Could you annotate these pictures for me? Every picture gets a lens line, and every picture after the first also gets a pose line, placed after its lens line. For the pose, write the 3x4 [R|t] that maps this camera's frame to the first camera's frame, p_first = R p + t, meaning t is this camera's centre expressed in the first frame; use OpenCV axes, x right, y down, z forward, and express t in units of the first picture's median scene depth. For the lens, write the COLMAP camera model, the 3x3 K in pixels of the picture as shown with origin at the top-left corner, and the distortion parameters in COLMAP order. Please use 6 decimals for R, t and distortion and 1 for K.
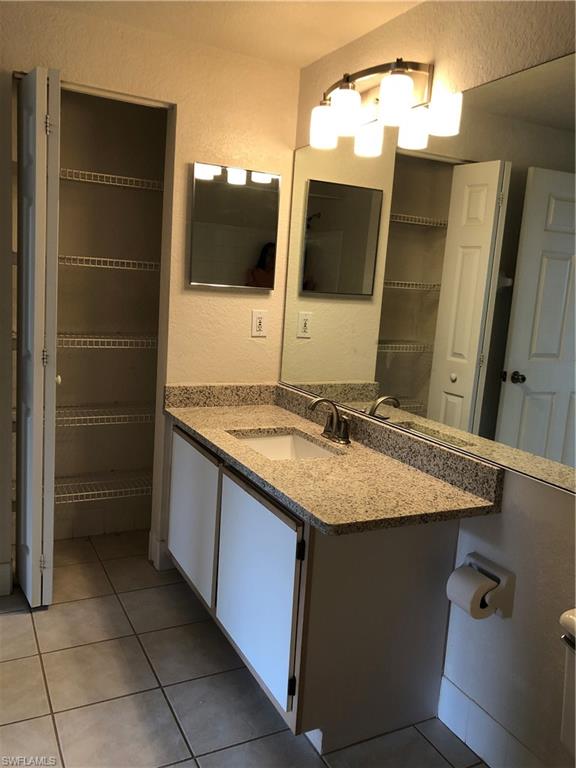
lens RADIAL K [[620.7, 0, 288.0], [0, 620.7, 384.0], [0, 0, 1]] dist [0.124388, -0.214421]
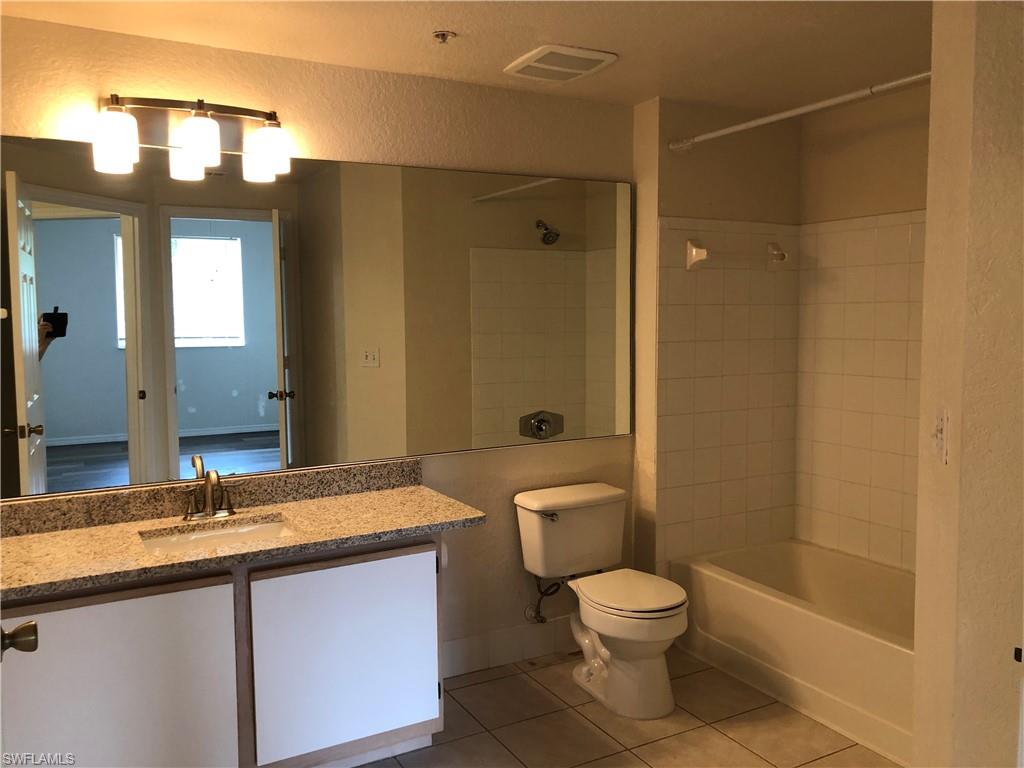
lens RADIAL K [[827.6, 0, 512.0], [0, 827.6, 384.0], [0, 0, 1]] dist [0.124388, -0.214421]
pose [[-0.043444, -0.144232, 0.988590, -1.204893], [0.167174, 0.974523, 0.149526, -0.216714], [-0.984970, 0.171762, -0.018225, 0.696282]]
